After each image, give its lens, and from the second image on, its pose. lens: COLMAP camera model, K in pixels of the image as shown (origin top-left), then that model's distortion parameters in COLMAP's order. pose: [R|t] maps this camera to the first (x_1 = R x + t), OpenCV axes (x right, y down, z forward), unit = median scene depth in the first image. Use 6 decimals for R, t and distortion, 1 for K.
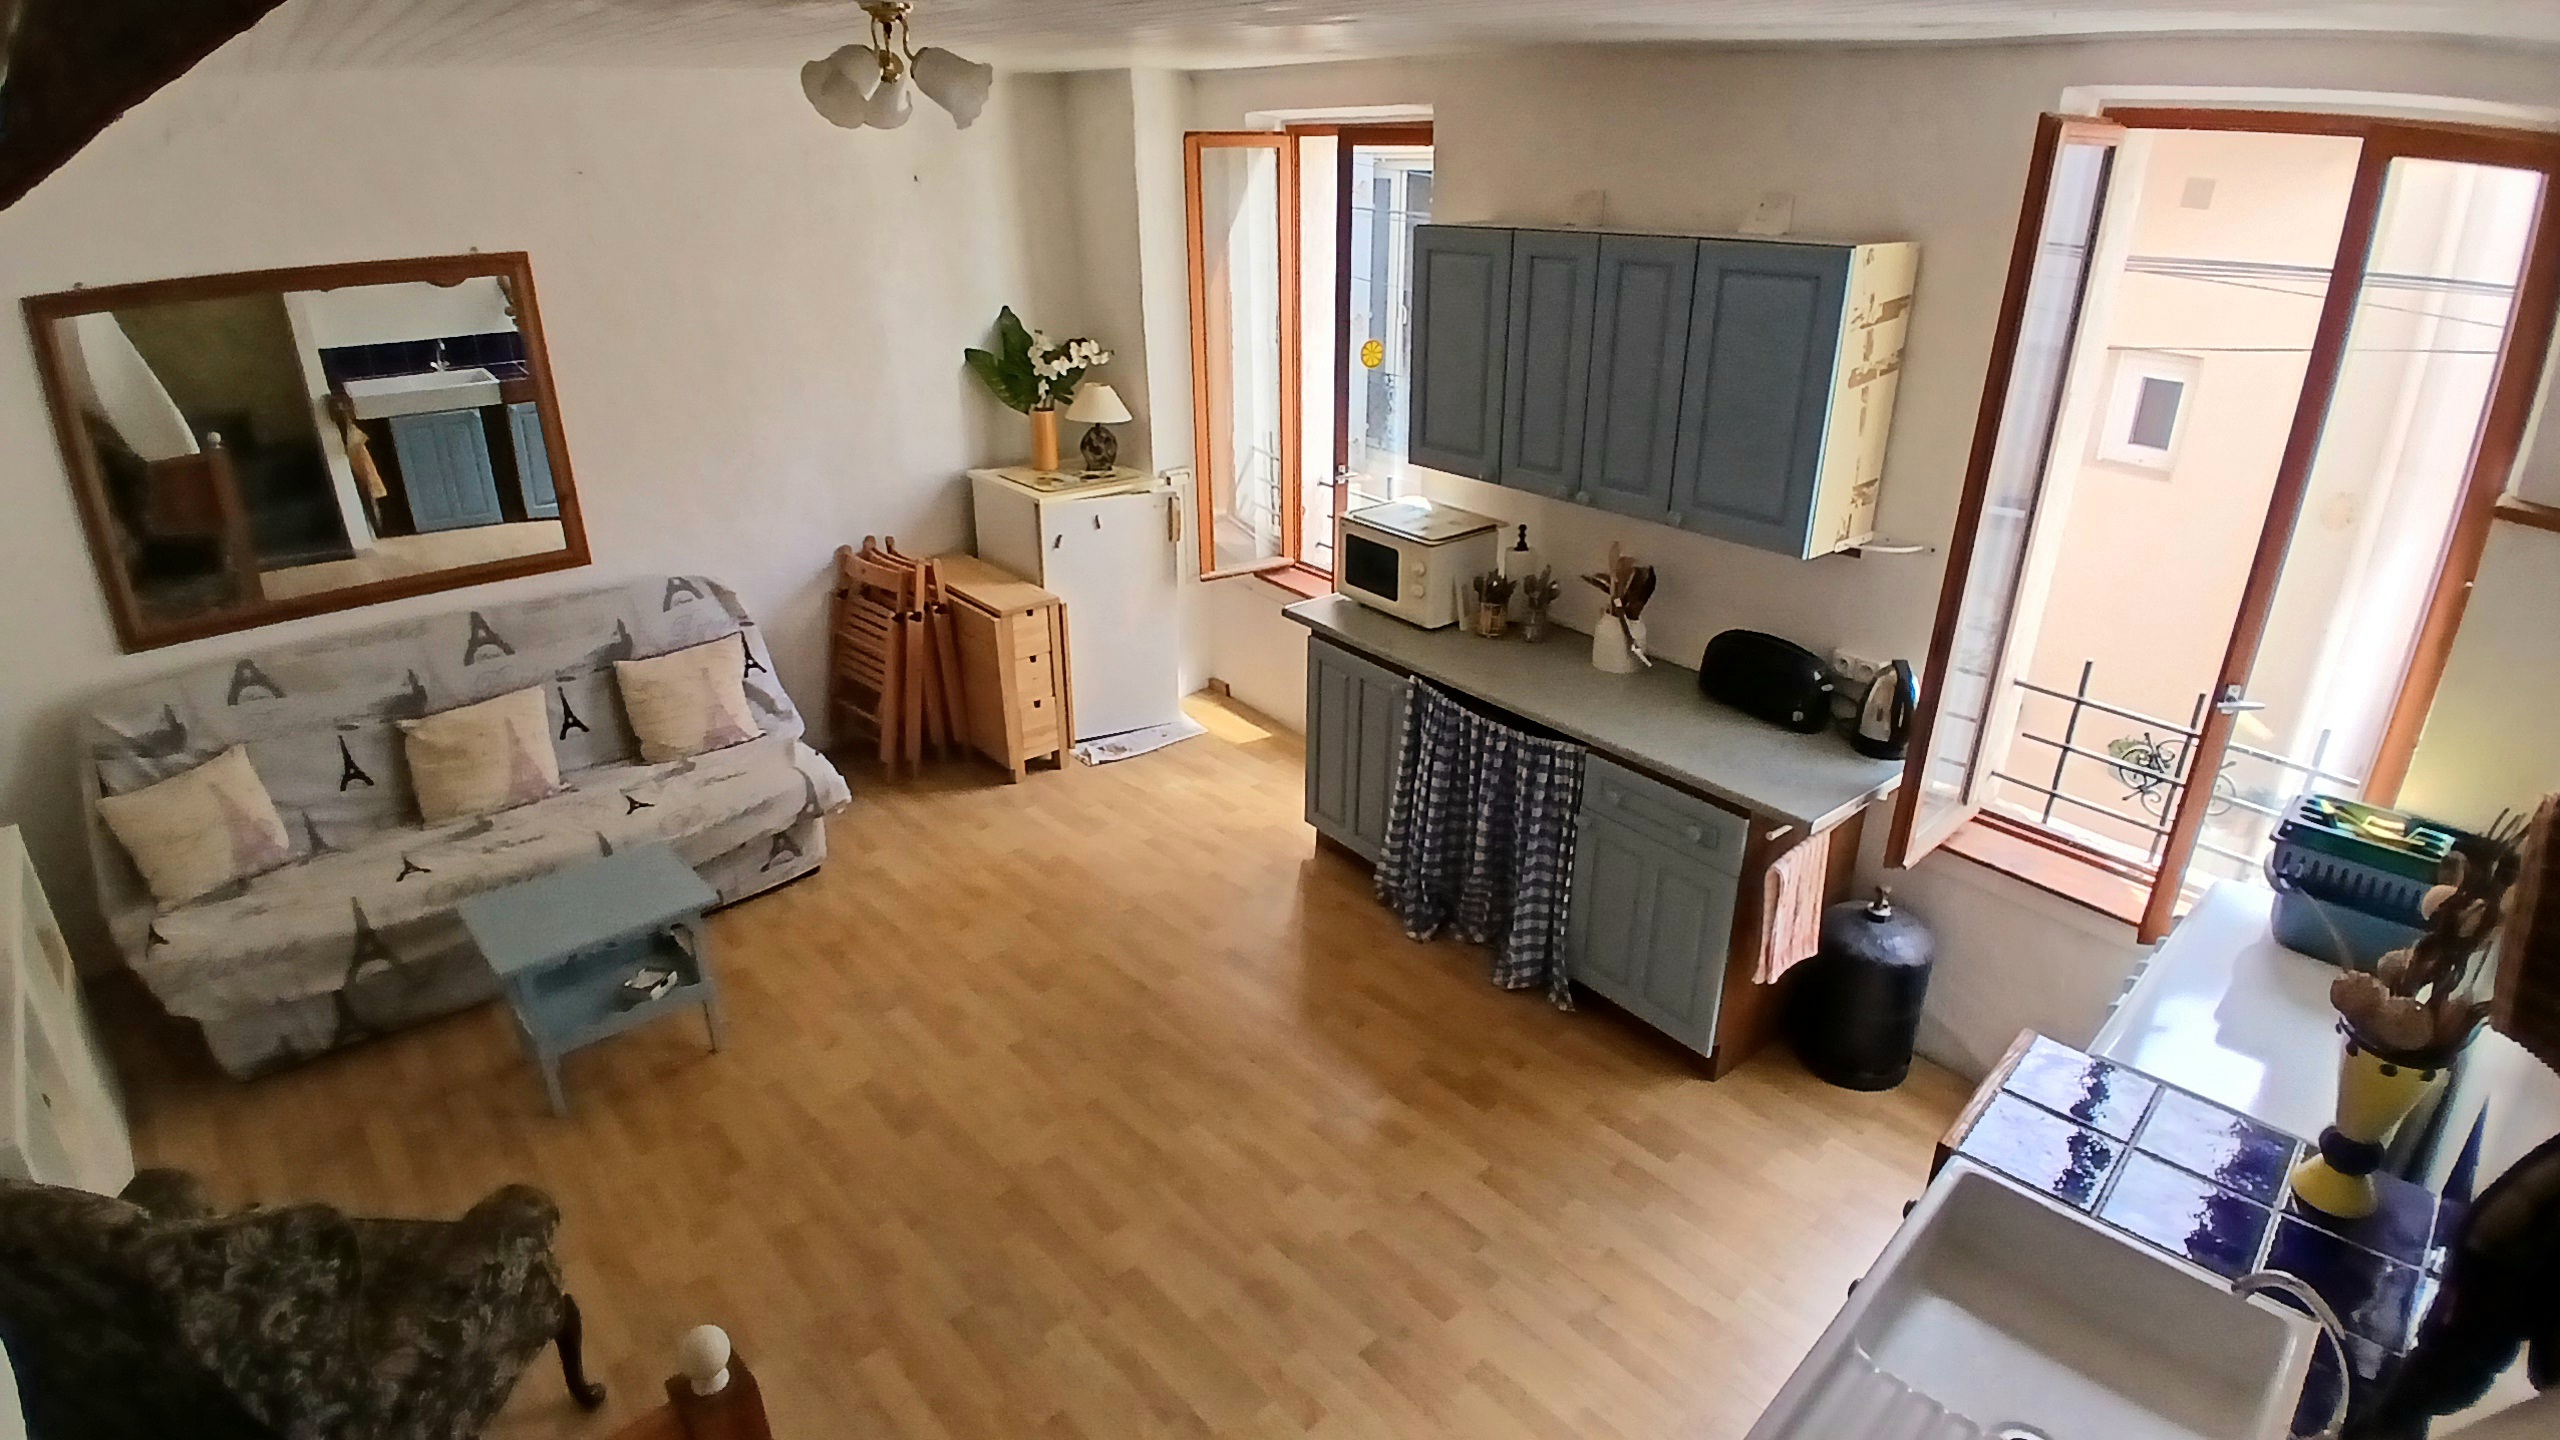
lens RADIAL K [[1273.6, 0, 1280.0], [0, 1273.6, 720.0], [0, 0, 1]] dist [0.004630, -0.046976]
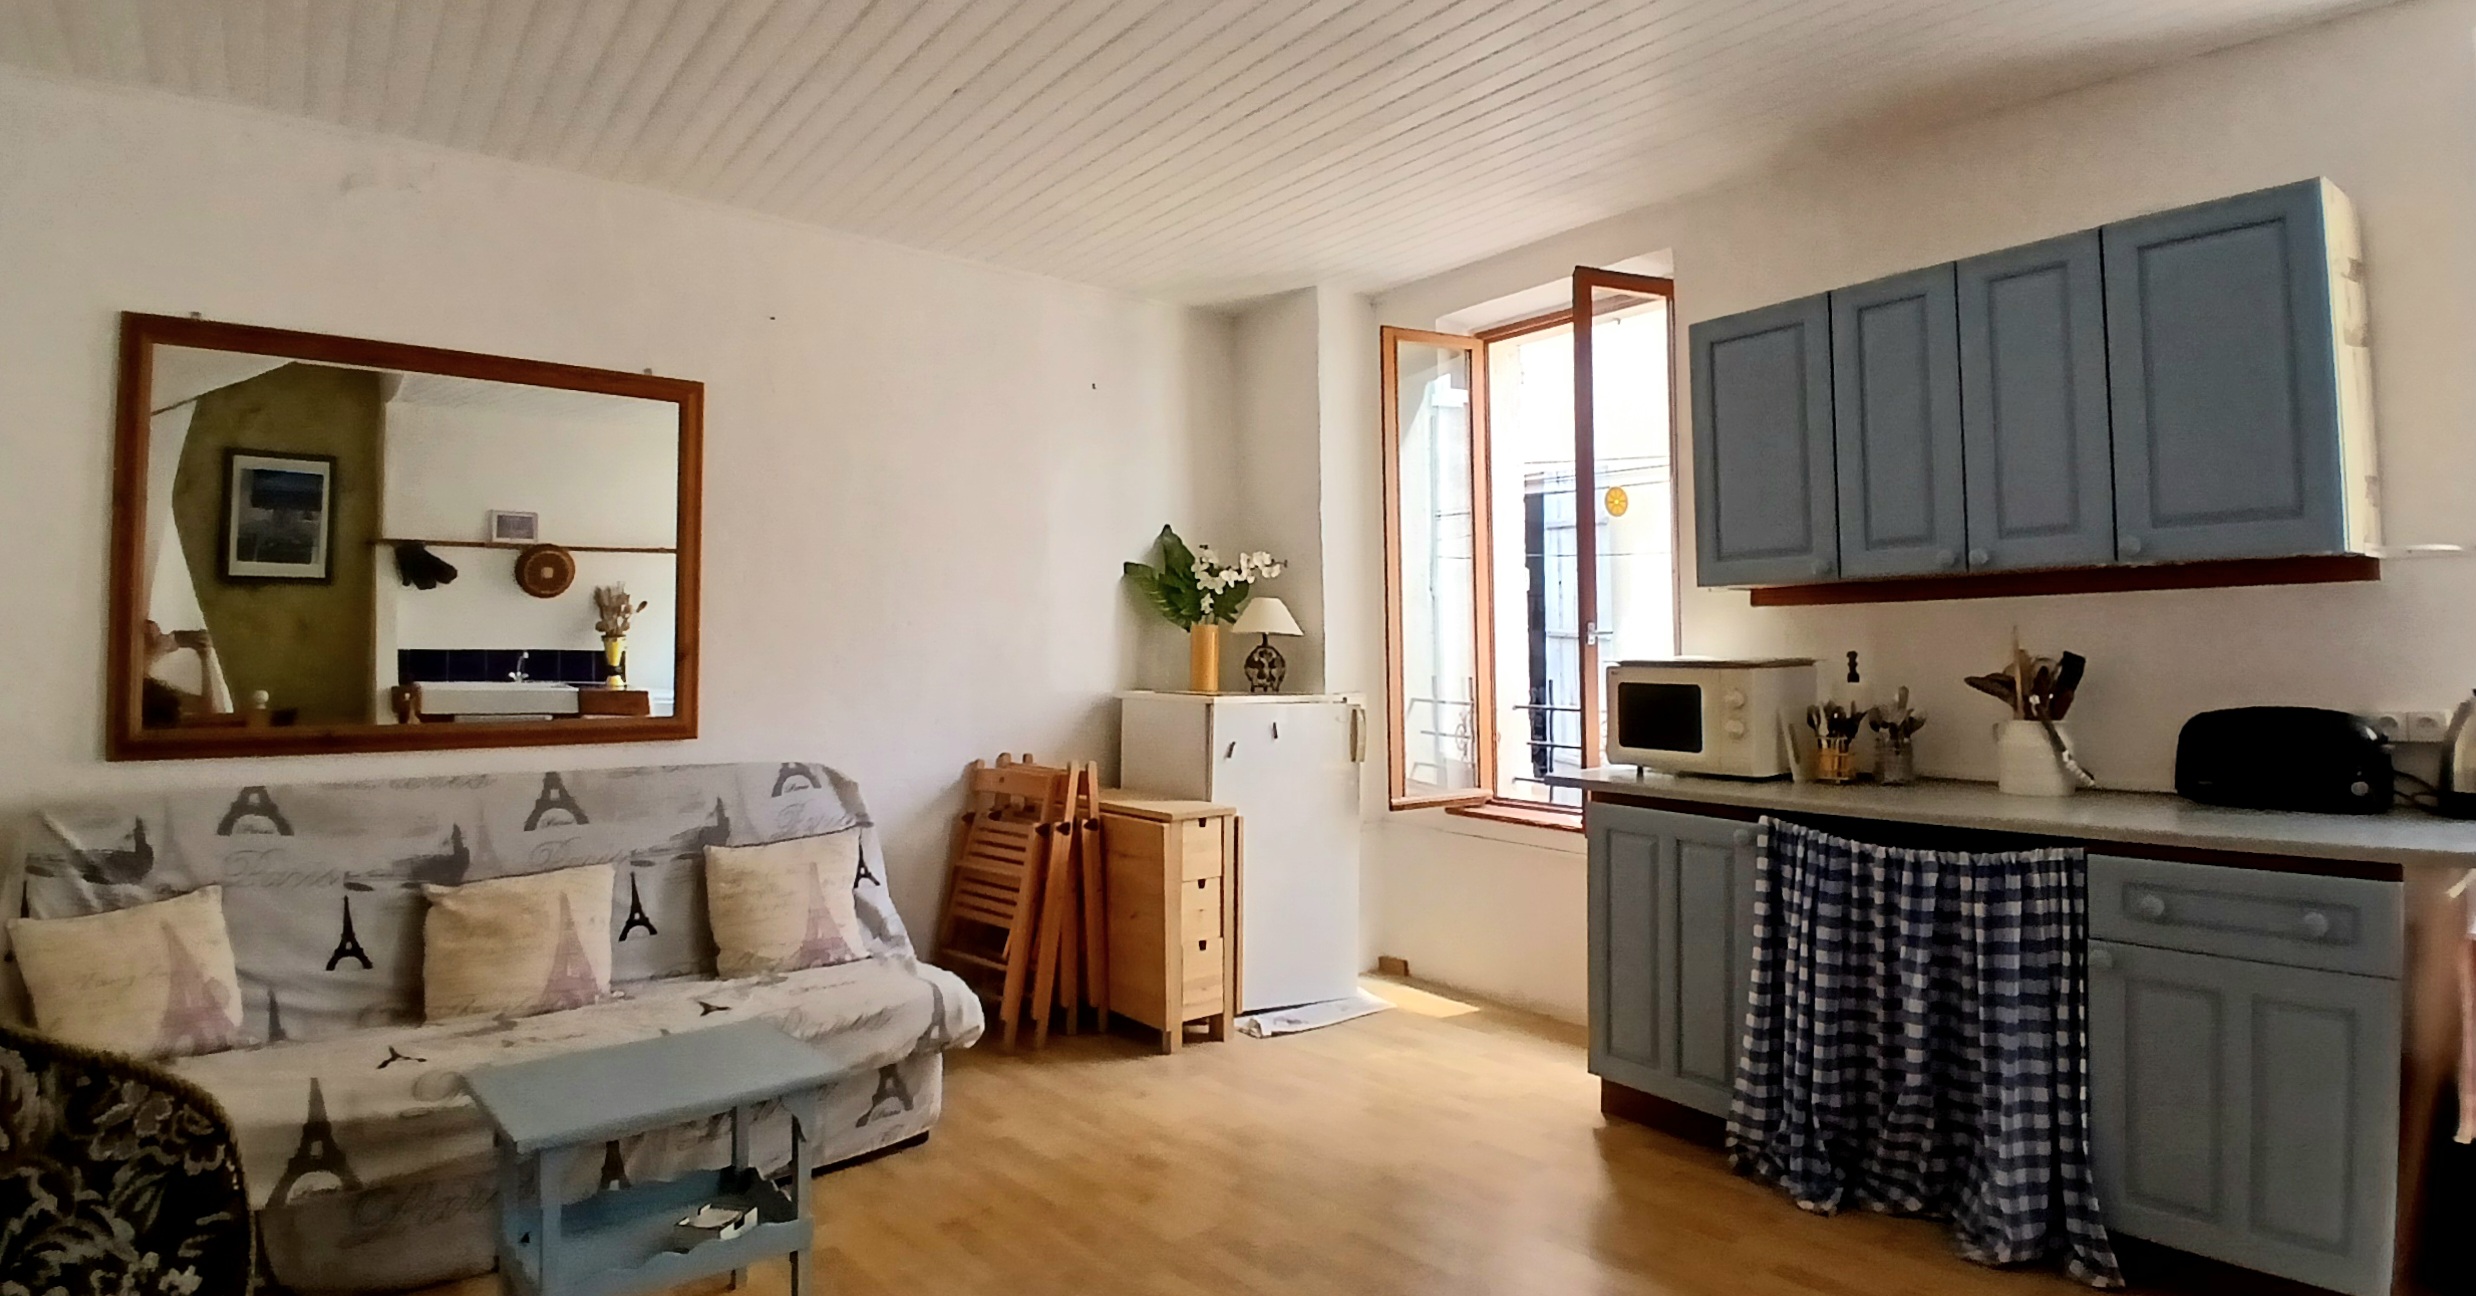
lens RADIAL K [[1266.6, 0, 1244.0], [0, 1266.6, 602.4], [0, 0, 1]] dist [0.010934, -0.048102]
pose [[0.999678, -0.007882, -0.024110, -0.168376], [-0.003481, 0.898873, -0.438194, 0.165363], [0.025126, 0.438137, 0.898557, 0.230877]]
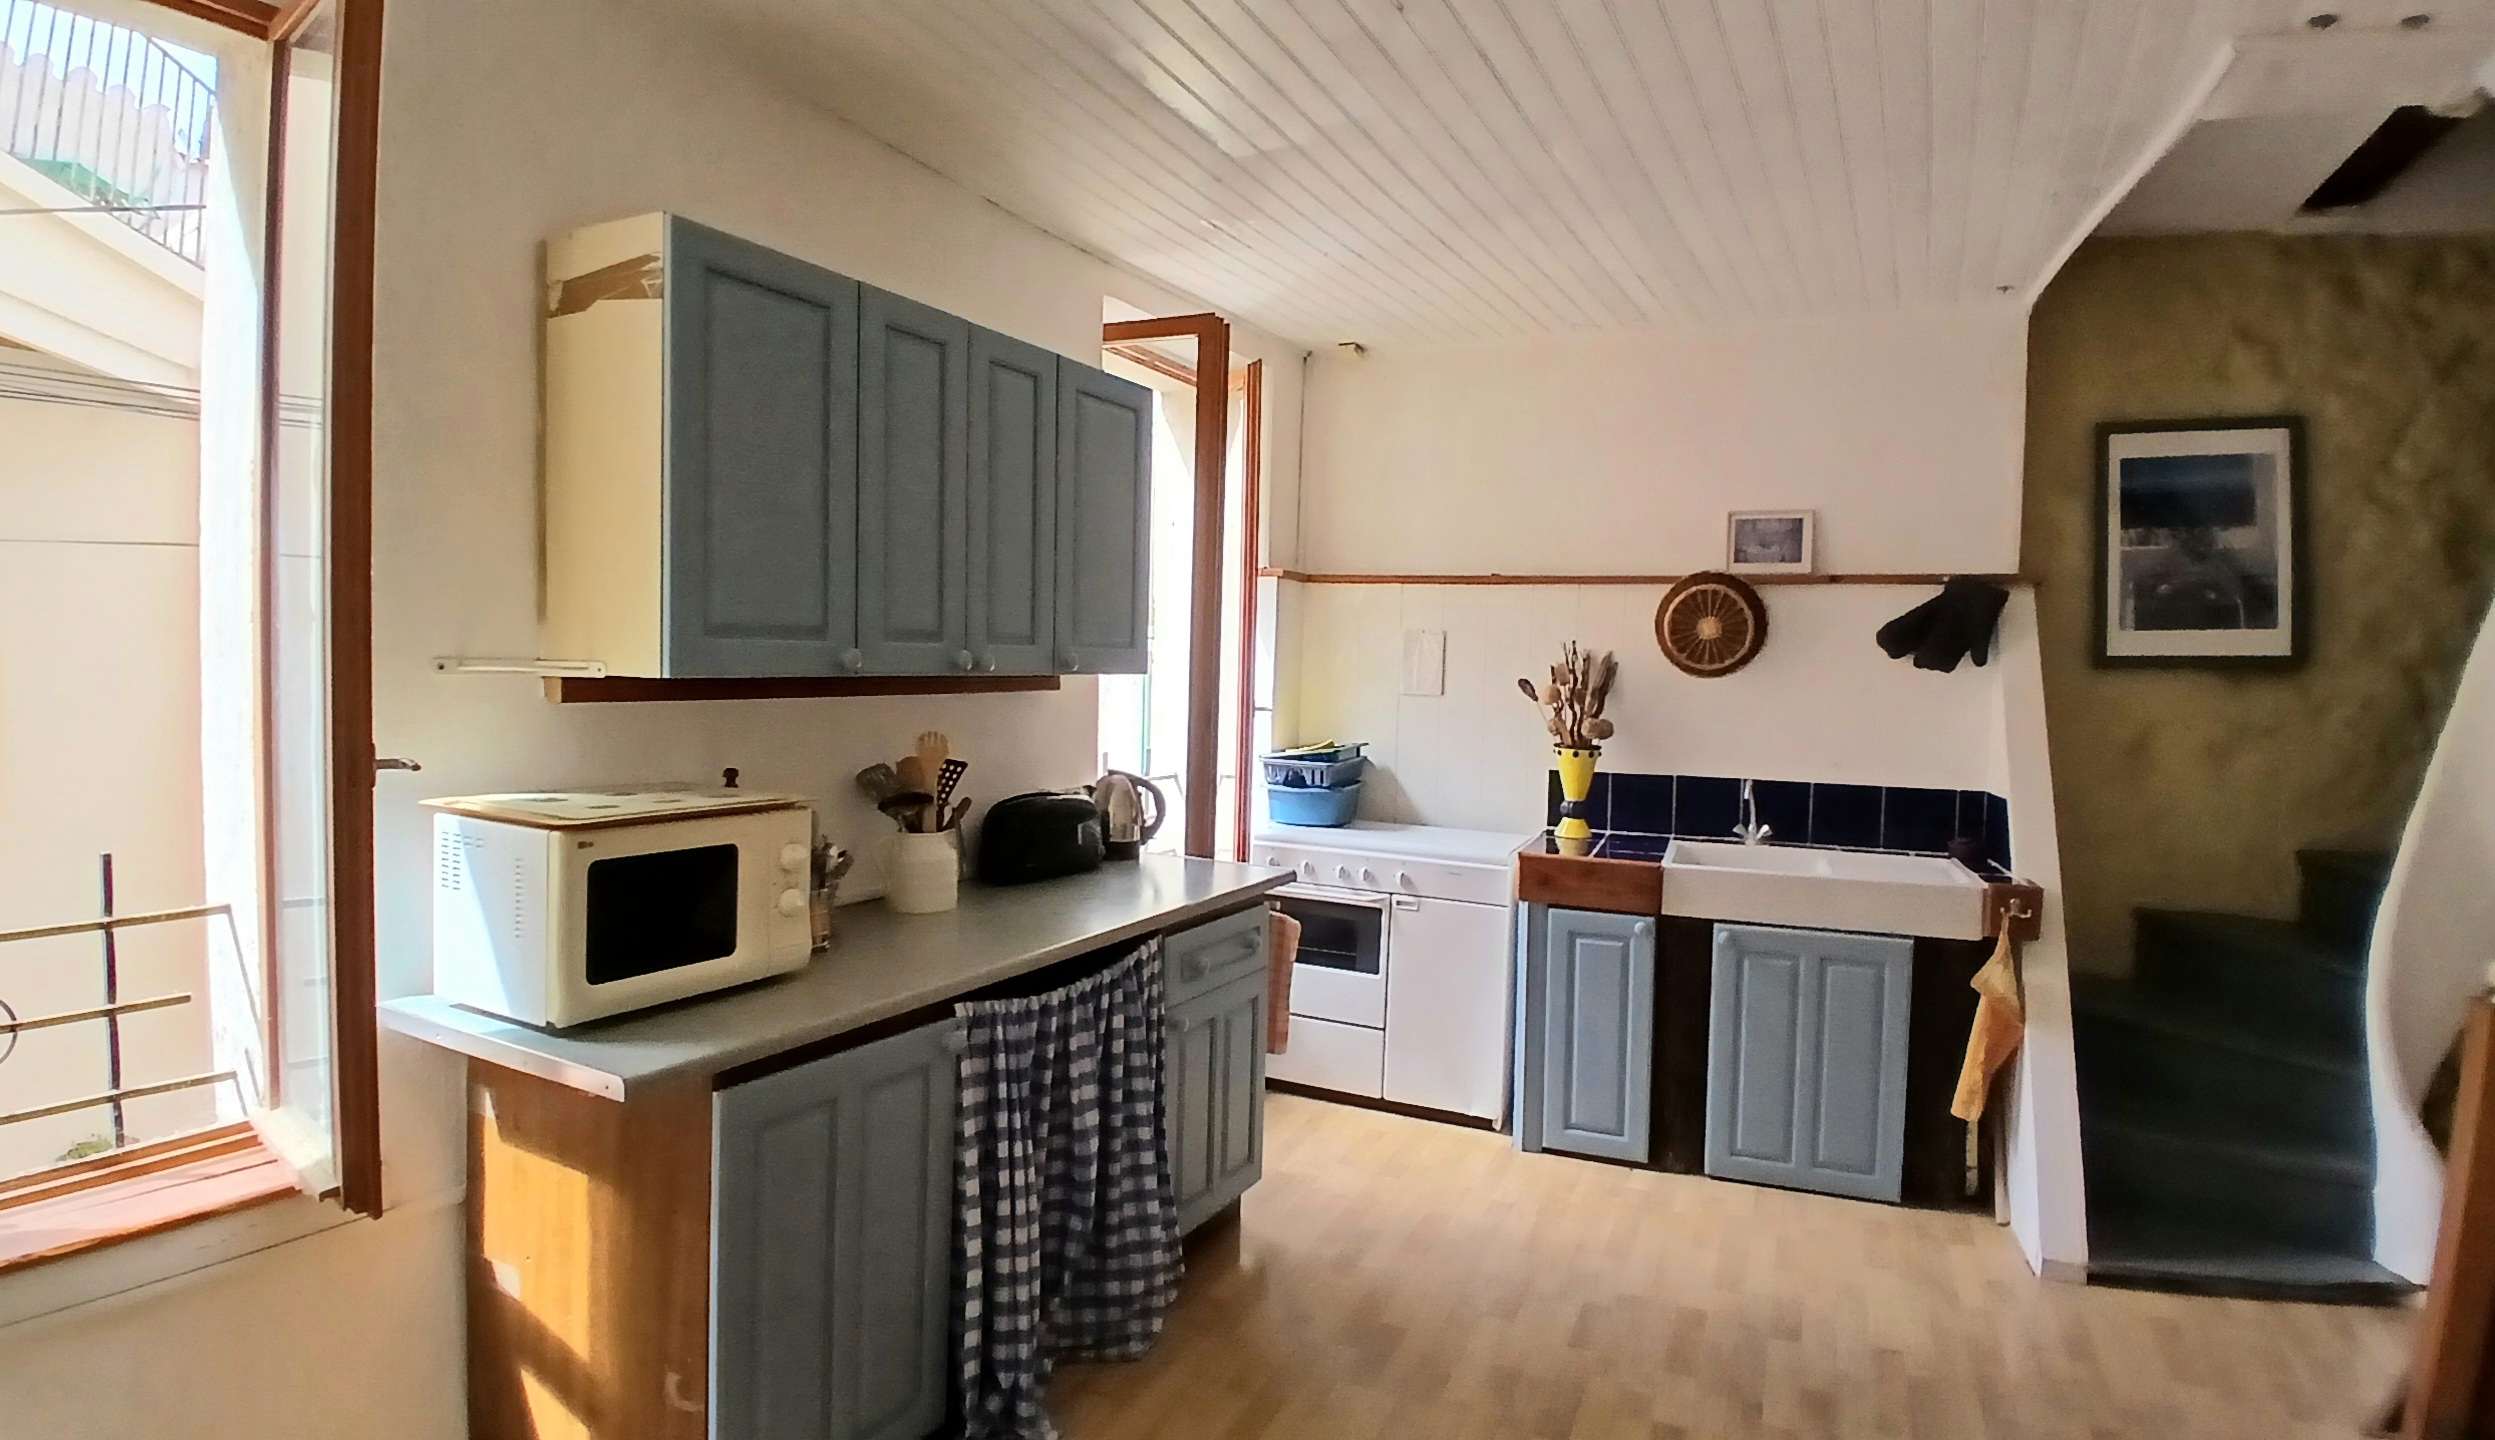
lens RADIAL K [[1269.4, 0, 1225.2], [0, 1269.4, 714.5], [0, 0, 1]] dist [0.000549, -0.040299]
pose [[-0.397661, -0.046214, 0.916368, -0.401187], [0.349462, 0.915826, 0.197837, -0.198551], [-0.848376, 0.398908, -0.348039, 0.941200]]
